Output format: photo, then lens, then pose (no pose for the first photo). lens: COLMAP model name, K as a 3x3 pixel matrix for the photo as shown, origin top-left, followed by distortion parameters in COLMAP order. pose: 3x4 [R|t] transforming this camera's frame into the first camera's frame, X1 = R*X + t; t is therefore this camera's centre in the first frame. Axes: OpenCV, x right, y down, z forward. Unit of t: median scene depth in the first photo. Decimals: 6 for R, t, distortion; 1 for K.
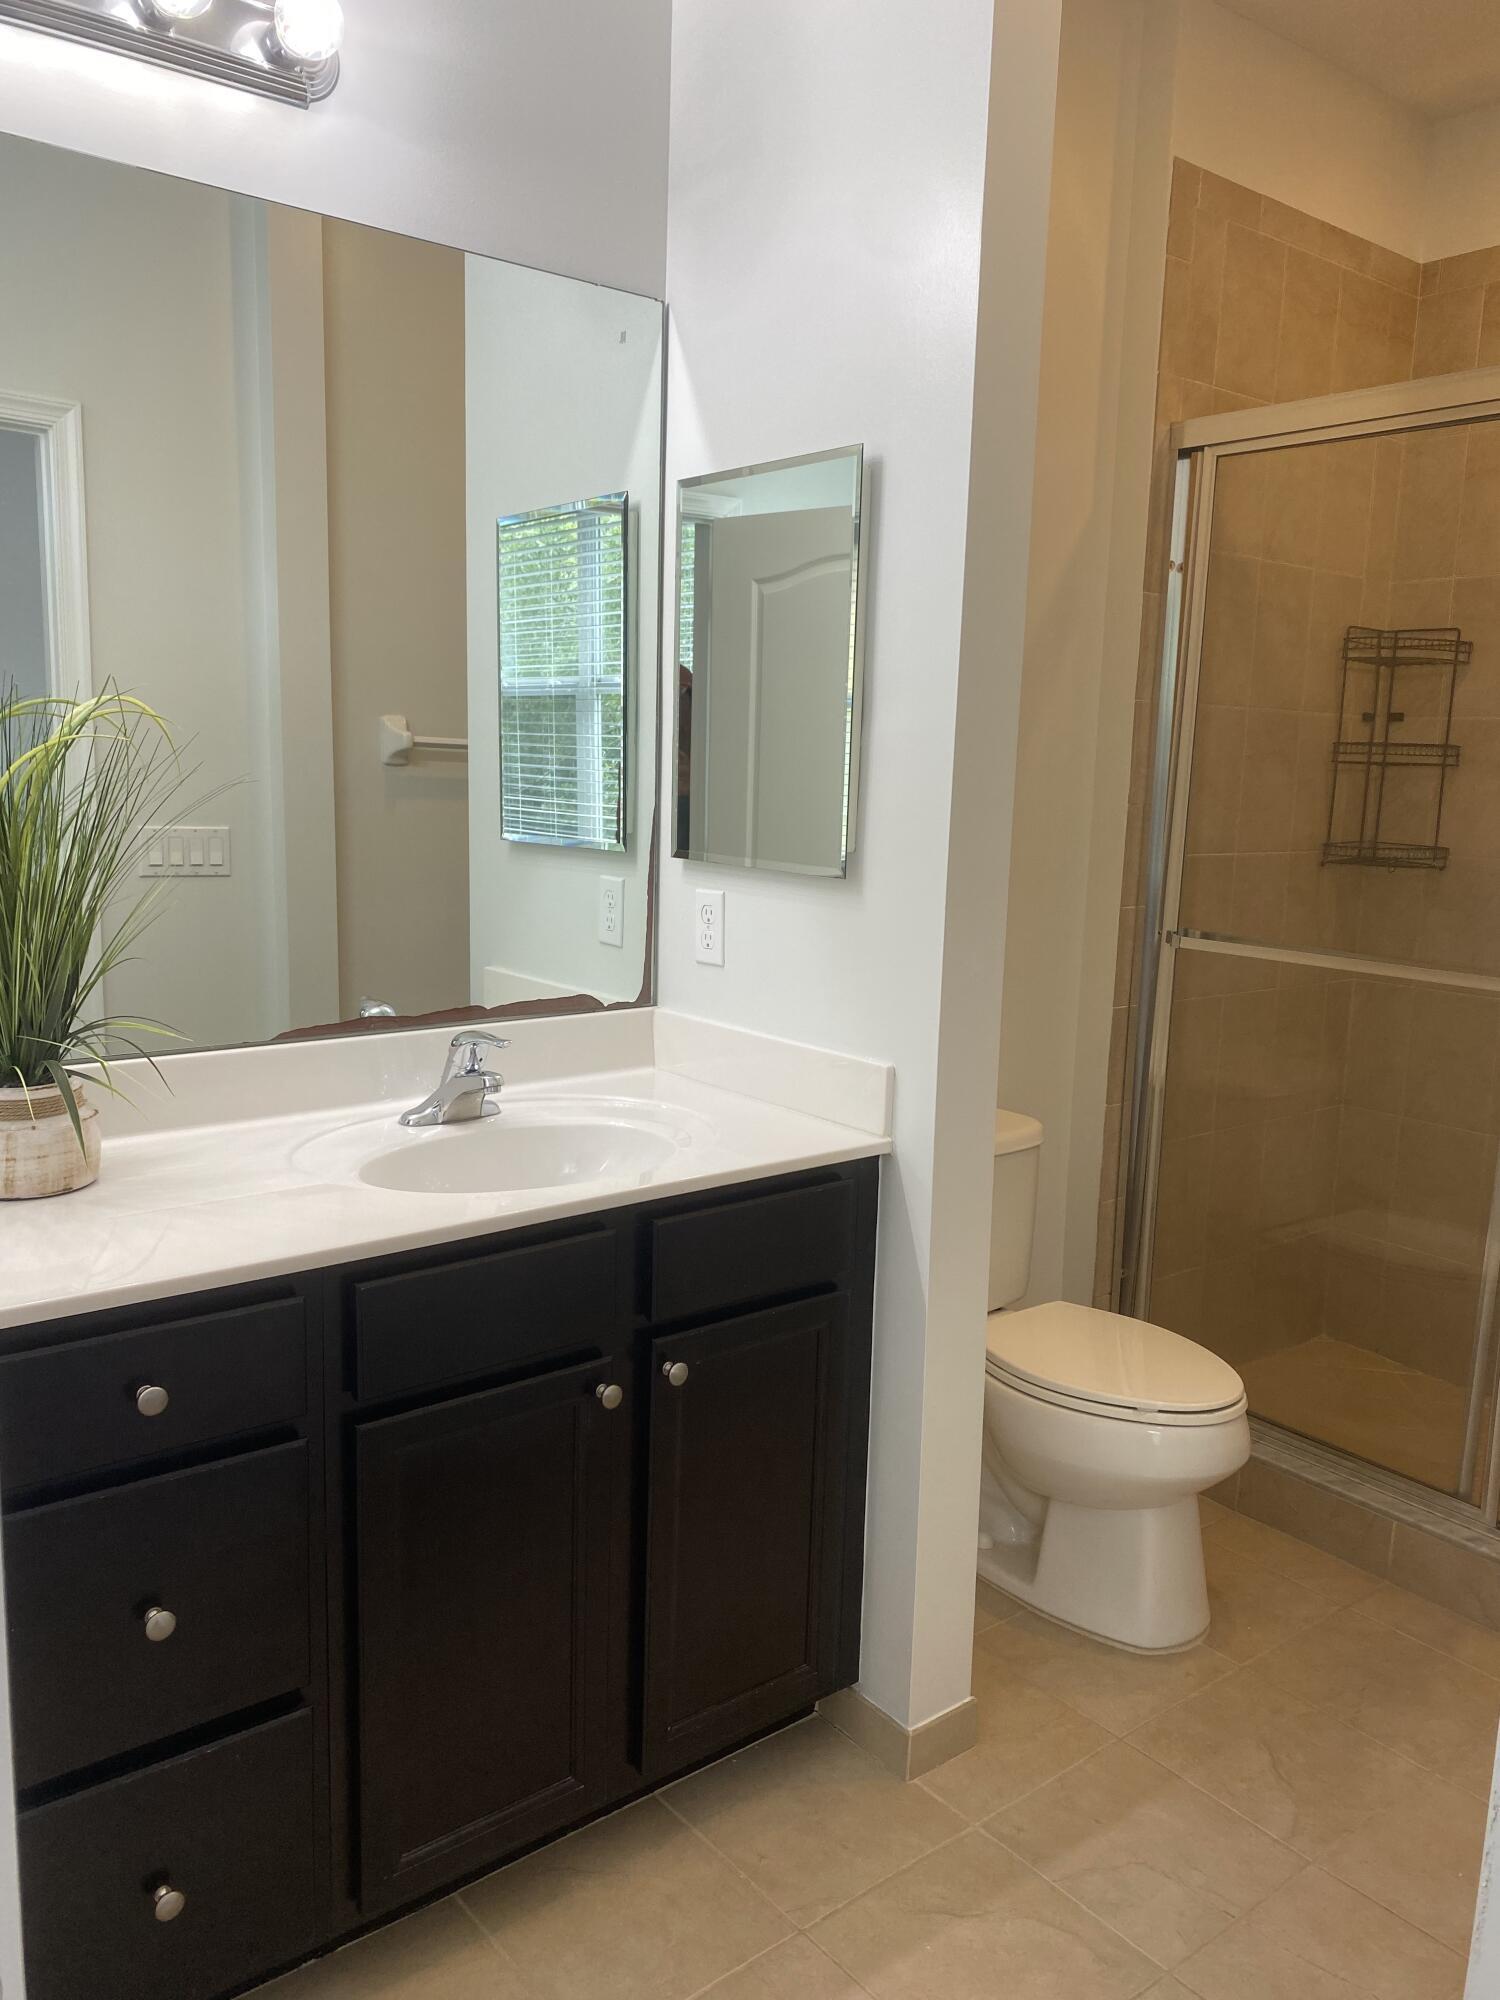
lens RADIAL K [[1503.3, 0, 713.9], [0, 1503.3, 1009.2], [0, 0, 1]] dist [0.024866, -0.039457]
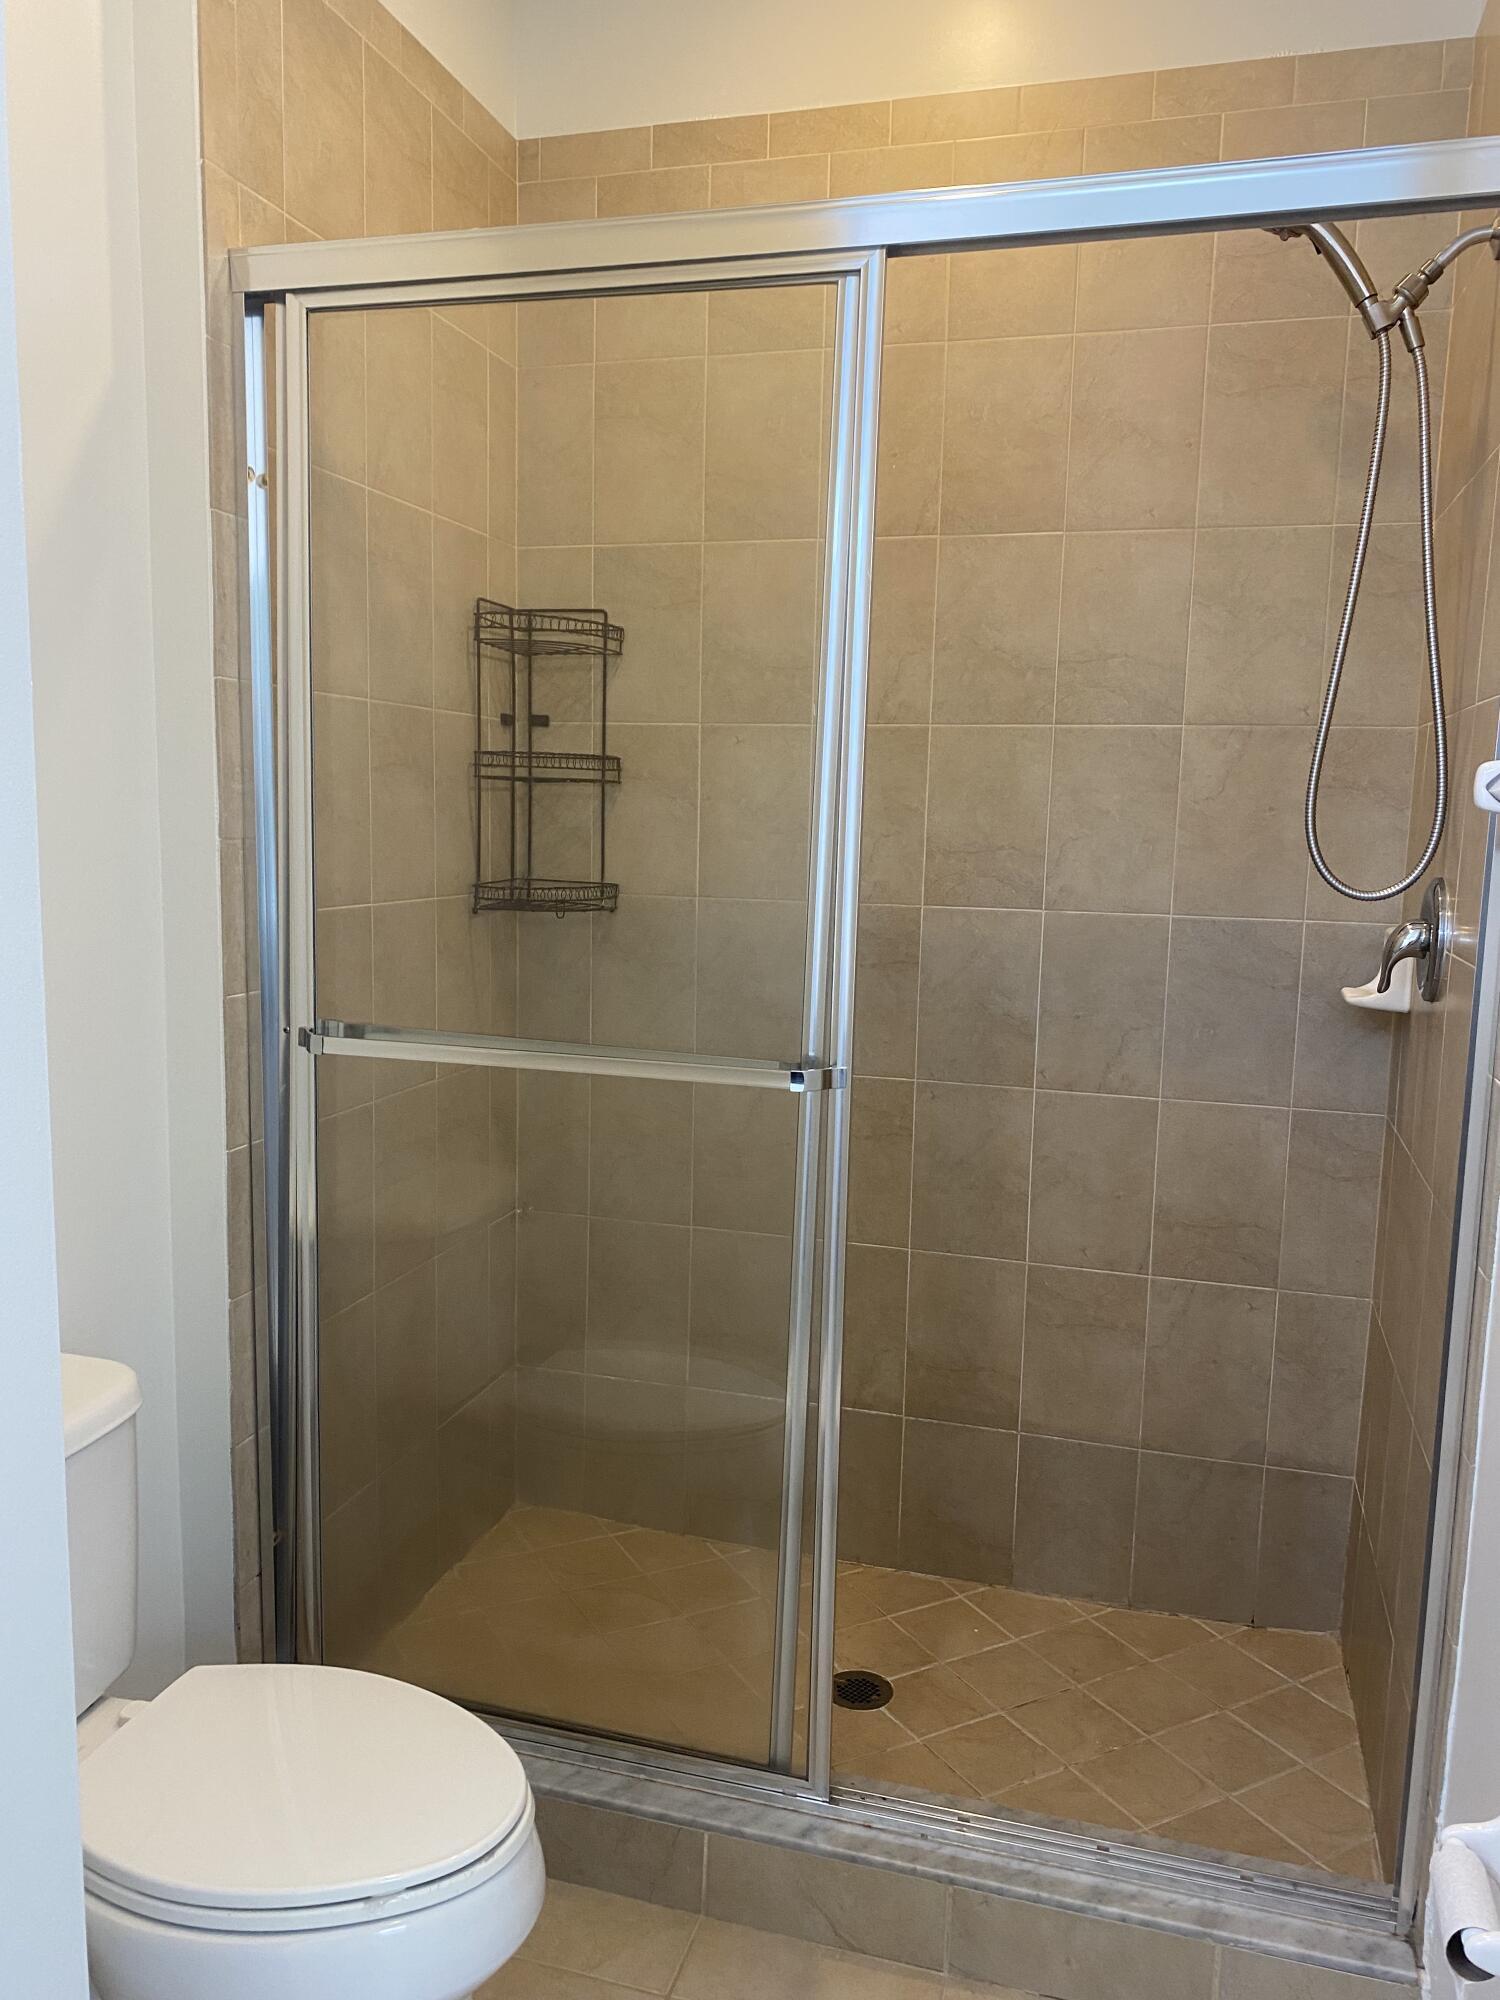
lens RADIAL K [[1503.3, 0, 713.9], [0, 1503.3, 1009.2], [0, 0, 1]] dist [0.024866, -0.039457]
pose [[0.810819, -0.087342, 0.578743, 0.060681], [0.096503, 0.995220, 0.014995, -0.048115], [-0.577286, 0.043692, 0.815372, 0.323715]]
